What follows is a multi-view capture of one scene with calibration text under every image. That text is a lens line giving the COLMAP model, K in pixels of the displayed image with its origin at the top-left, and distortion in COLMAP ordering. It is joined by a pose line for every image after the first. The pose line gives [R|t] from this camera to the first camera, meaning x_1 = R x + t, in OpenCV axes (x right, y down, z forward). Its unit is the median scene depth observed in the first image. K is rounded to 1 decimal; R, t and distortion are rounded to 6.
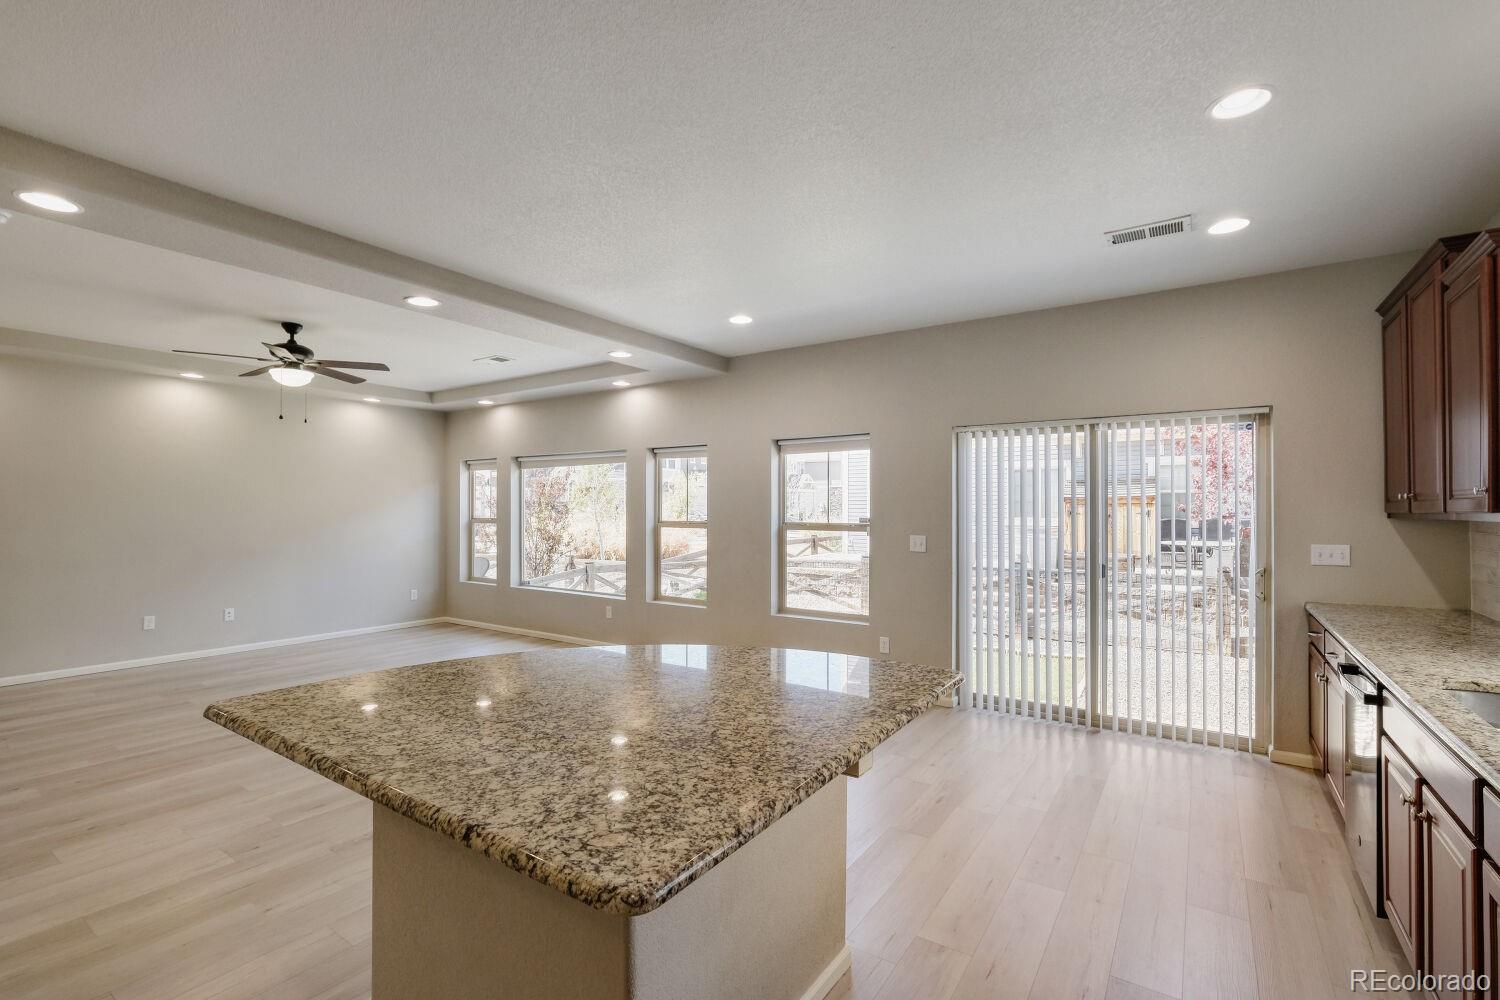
lens RADIAL K [[672.9, 0, 740.1], [0, 672.9, 504.2], [0, 0, 1]] dist [-0.002722, 0.001680]
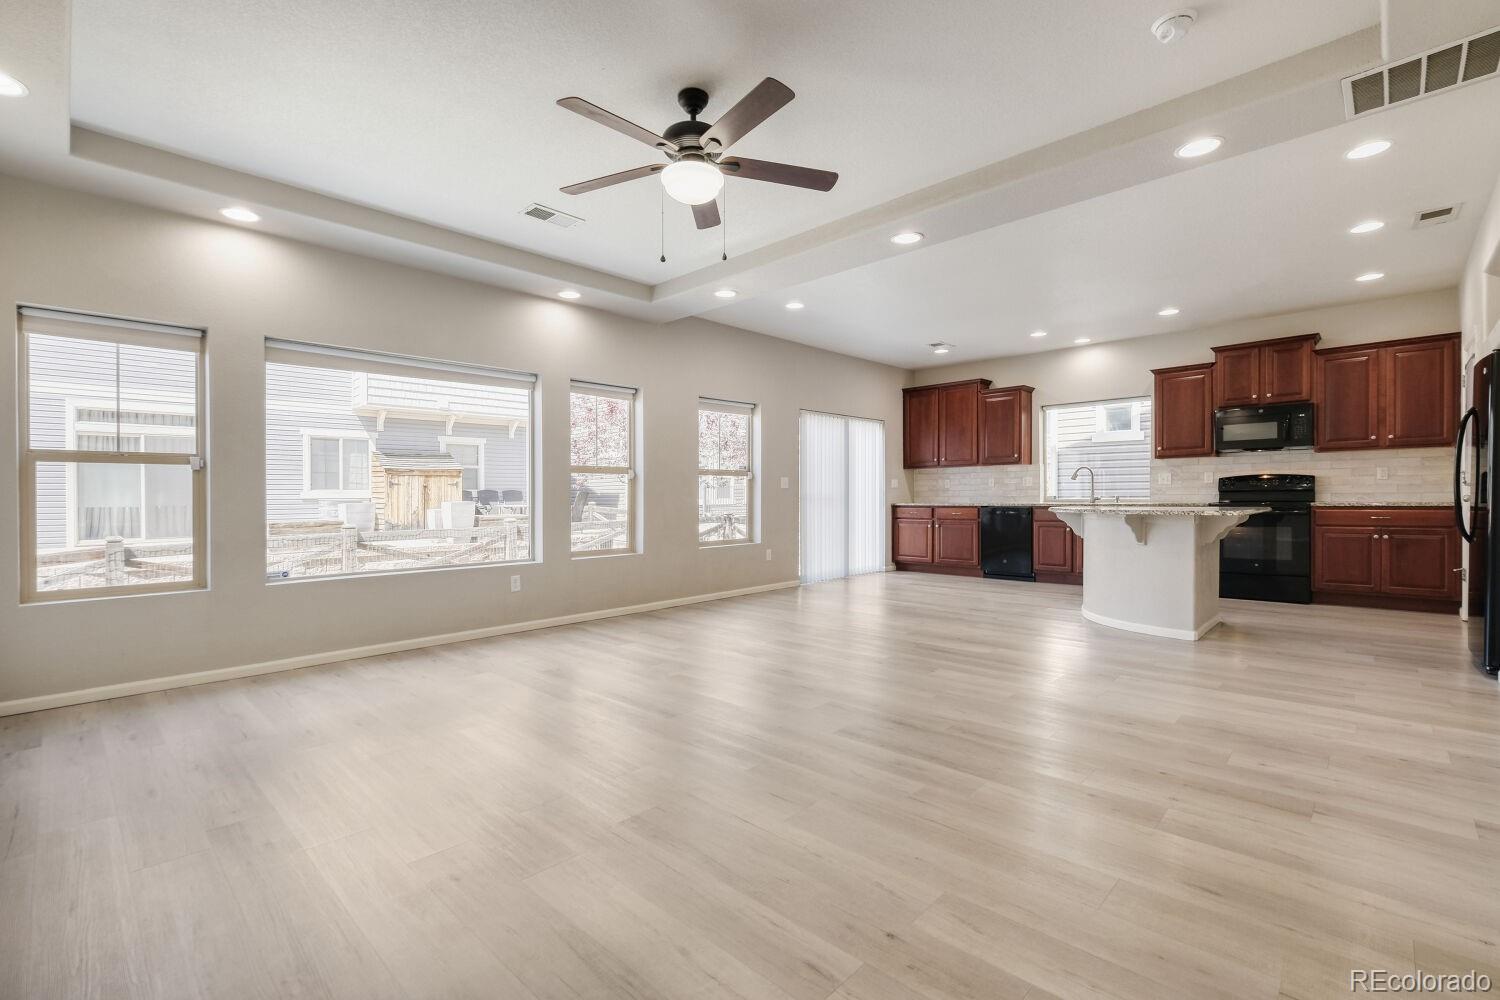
lens RADIAL K [[672.9, 0, 739.5], [0, 672.9, 506.8], [0, 0, 1]] dist [-0.002722, 0.001680]
pose [[0.167077, -0.020532, 0.985730, -1.257517], [0.001654, 0.999788, 0.020545, 0.081737], [-0.985942, -0.001802, 0.167076, 0.860844]]
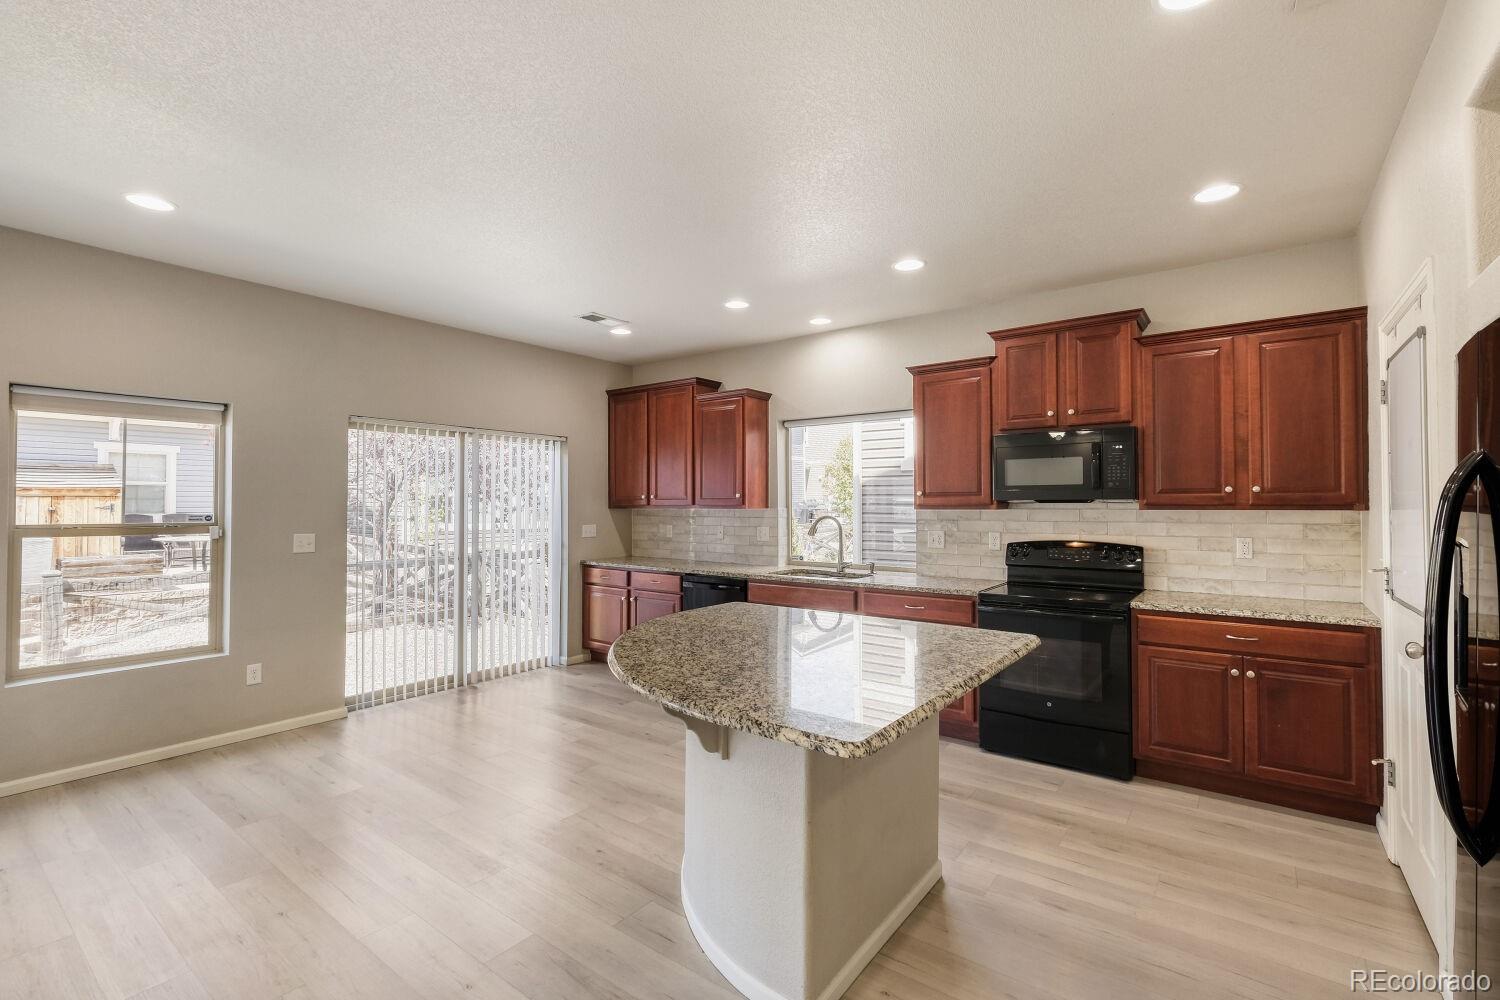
lens RADIAL K [[672.9, 0, 747.7], [0, 672.9, 495.2], [0, 0, 1]] dist [-0.002722, 0.001680]
pose [[0.045429, 0.011726, 0.998899, -0.581459], [-0.009109, 0.999894, -0.011323, 0.001584], [-0.998926, -0.008585, 0.045531, 0.398638]]
